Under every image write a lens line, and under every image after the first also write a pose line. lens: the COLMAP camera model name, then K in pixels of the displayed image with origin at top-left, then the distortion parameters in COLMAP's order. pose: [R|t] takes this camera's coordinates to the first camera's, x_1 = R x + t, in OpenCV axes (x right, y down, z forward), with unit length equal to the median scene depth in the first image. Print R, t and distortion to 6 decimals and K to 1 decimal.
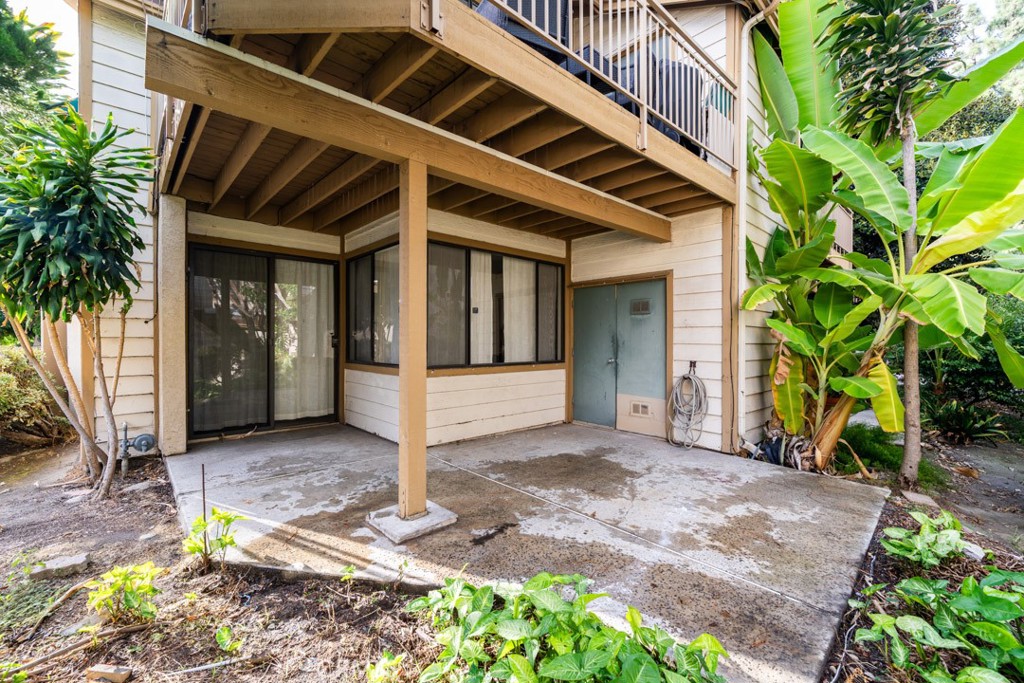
lens RADIAL K [[424.2, 0, 511.3], [0, 424.2, 340.7], [0, 0, 1]] dist [-0.002458, 0.002053]
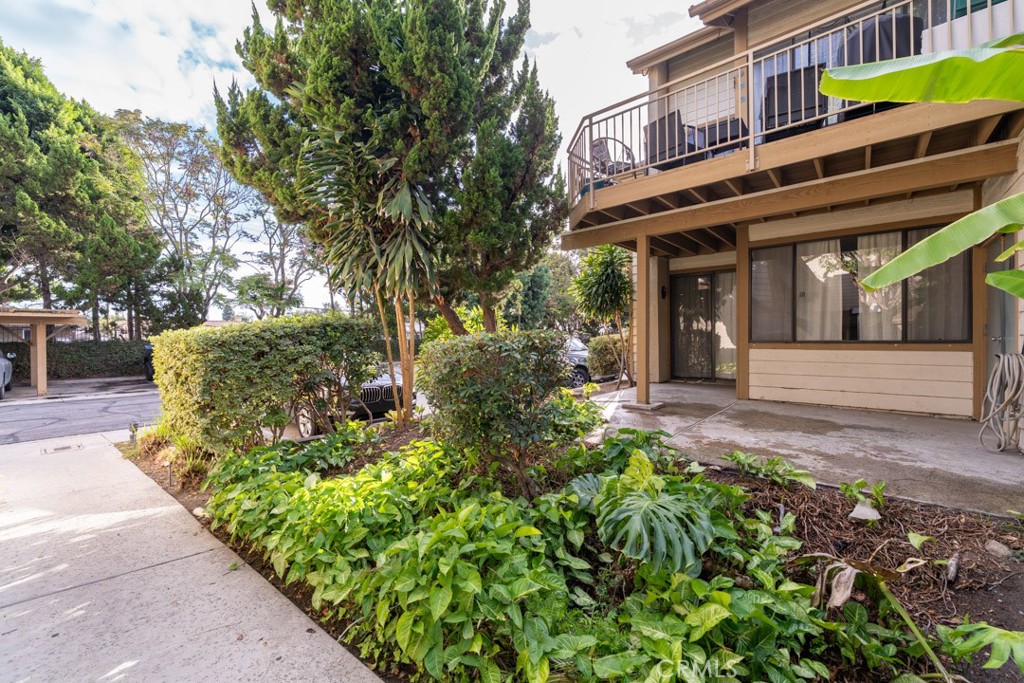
lens RADIAL K [[424.2, 0, 511.9], [0, 424.2, 337.1], [0, 0, 1]] dist [-0.002458, 0.002053]
pose [[0.143744, 0.006271, -0.989595, 0.866754], [0.014598, 0.999858, 0.008456, 0.022124], [0.989507, -0.015661, 0.143632, 0.032127]]
